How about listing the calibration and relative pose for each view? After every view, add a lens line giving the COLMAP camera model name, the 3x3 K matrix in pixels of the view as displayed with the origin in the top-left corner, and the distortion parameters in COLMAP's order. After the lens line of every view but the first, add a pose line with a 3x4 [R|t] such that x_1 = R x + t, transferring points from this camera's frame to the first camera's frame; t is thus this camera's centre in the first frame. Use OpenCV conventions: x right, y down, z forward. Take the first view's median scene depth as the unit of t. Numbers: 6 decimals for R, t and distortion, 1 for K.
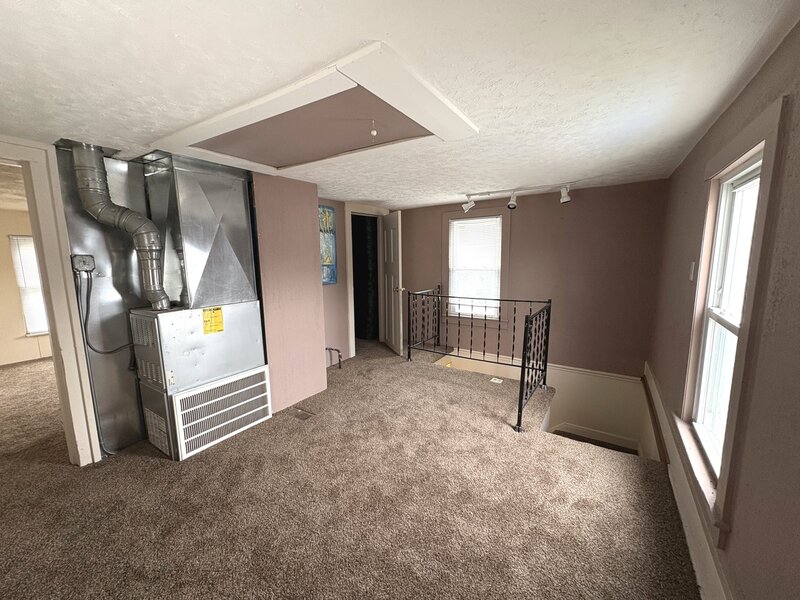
lens RADIAL K [[317.3, 0, 397.8], [0, 317.3, 299.7], [0, 0, 1]] dist [-0.000917, -0.000289]
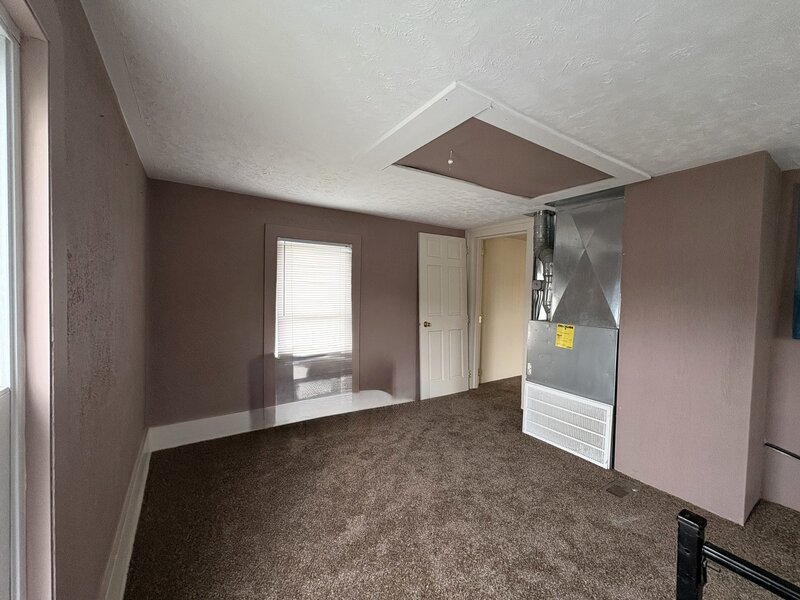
lens RADIAL K [[317.3, 0, 399.1], [0, 317.3, 301.1], [0, 0, 1]] dist [-0.000917, -0.000289]
pose [[-0.389416, 0.034425, -0.920419, 0.413868], [-0.143820, 0.984771, 0.097680, -0.051232], [0.909764, 0.170412, -0.378534, 0.535436]]
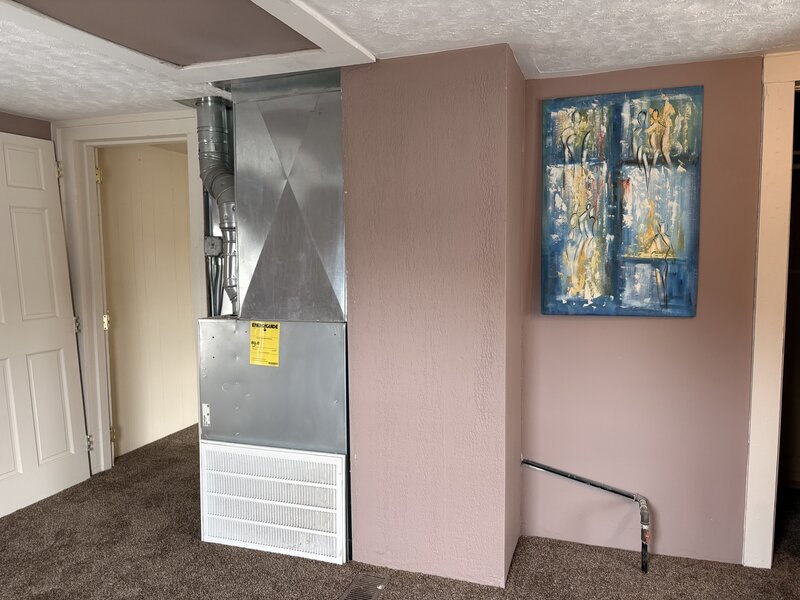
lens RADIAL K [[598.6, 0, 397.1], [0, 598.6, 305.1], [0, 0, 1]] dist [0.005140, -0.012600]
pose [[0.251473, 0.097032, -0.962988, 0.340717], [-0.126475, 0.989725, 0.066699, -0.069976], [0.959565, 0.105021, 0.261161, 0.576666]]
